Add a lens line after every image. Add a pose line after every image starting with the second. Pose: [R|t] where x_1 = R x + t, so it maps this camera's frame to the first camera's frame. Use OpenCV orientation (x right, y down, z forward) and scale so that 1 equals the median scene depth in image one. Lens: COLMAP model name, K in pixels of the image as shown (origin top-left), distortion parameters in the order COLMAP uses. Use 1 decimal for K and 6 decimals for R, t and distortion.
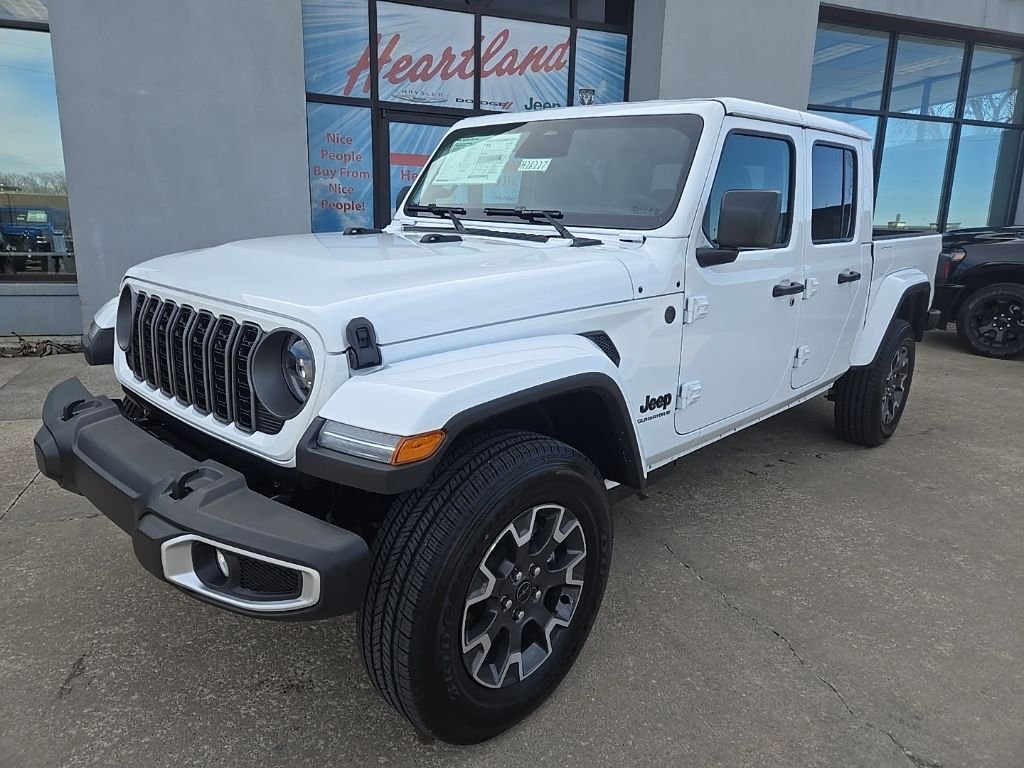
lens RADIAL K [[681.8, 0, 511.0], [0, 681.8, 387.8], [0, 0, 1]] dist [0.064911, -0.049290]
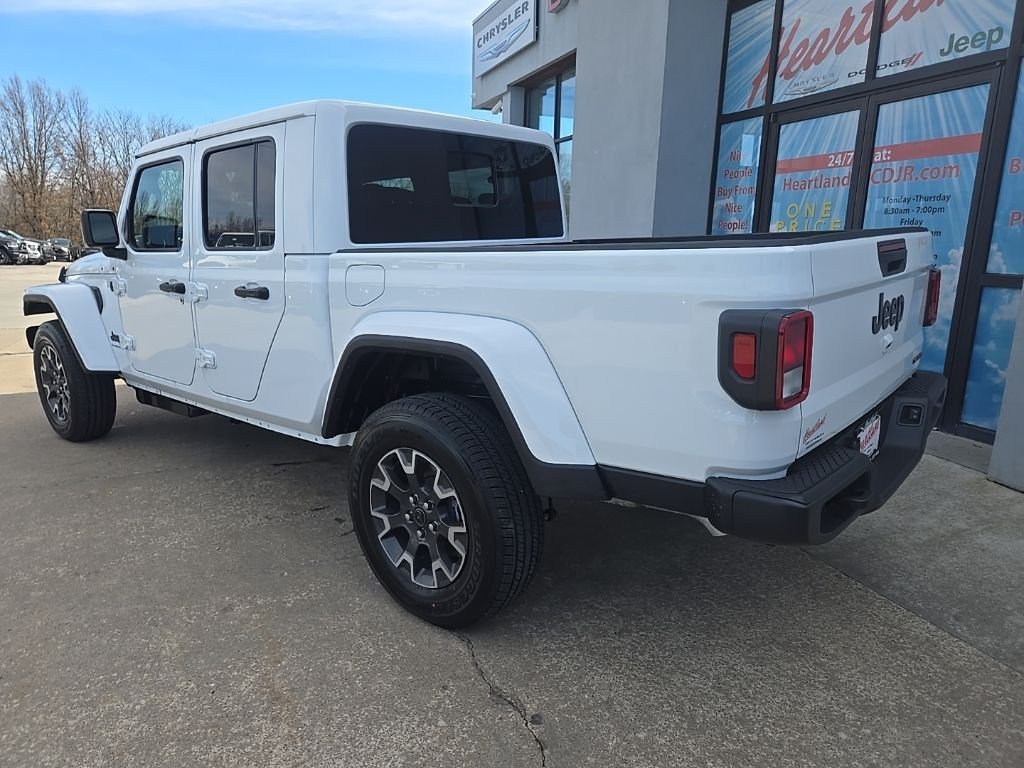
lens RADIAL K [[681.3, 0, 509.6], [0, 681.3, 389.8], [0, 0, 1]] dist [0.065027, -0.051757]
pose [[0.036242, 0.191797, -0.980765, 1.521099], [-0.236604, 0.955154, 0.178045, -0.305485], [0.970930, 0.225601, 0.079996, 1.430511]]
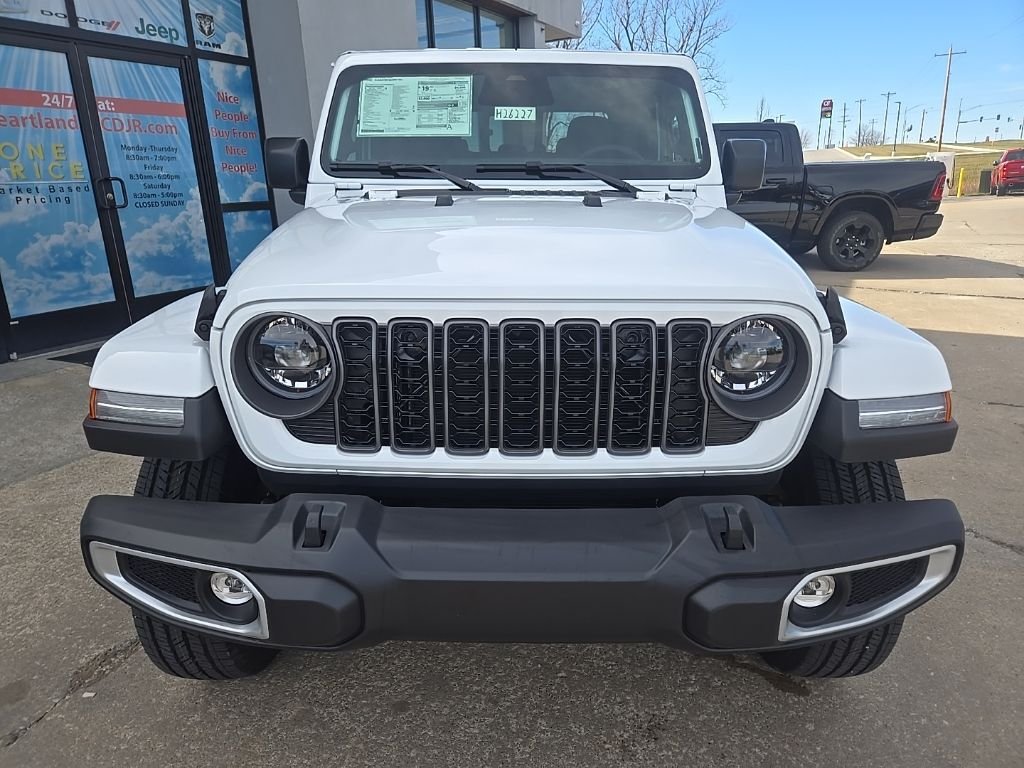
lens RADIAL K [[681.8, 0, 510.3], [0, 681.8, 387.4], [0, 0, 1]] dist [0.064911, -0.049290]
pose [[0.736065, -0.241196, 0.632481, -0.590643], [0.196009, 0.970280, 0.141906, -0.095783], [-0.647911, 0.019520, 0.761466, 0.293211]]
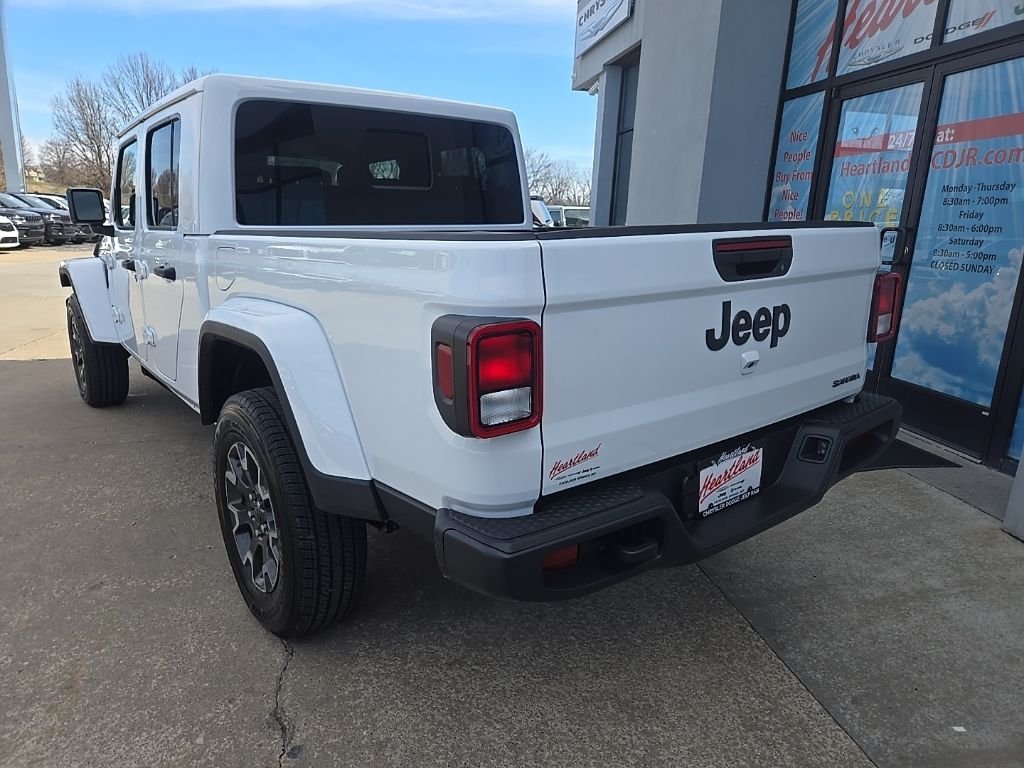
lens RADIAL K [[681.3, 0, 509.9], [0, 681.3, 389.3], [0, 0, 1]] dist [0.065027, -0.051757]
pose [[-0.152621, 0.207257, -0.966308, 1.429449], [-0.258152, 0.935456, 0.241412, -0.381514], [0.953973, 0.286299, -0.089267, 1.712856]]
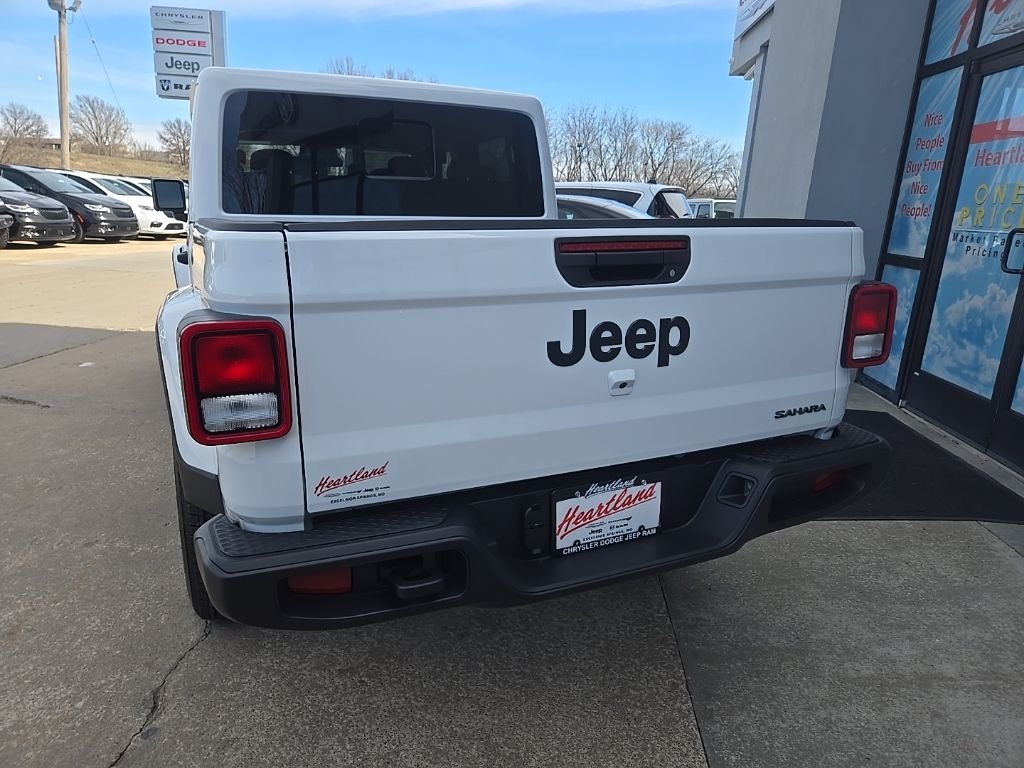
lens RADIAL K [[681.3, 0, 509.3], [0, 681.3, 388.2], [0, 0, 1]] dist [0.065027, -0.051757]
pose [[-0.388317, 0.194687, -0.900726, 1.313435], [-0.260448, 0.914393, 0.309924, -0.442286], [0.883955, 0.354941, -0.304368, 1.924486]]
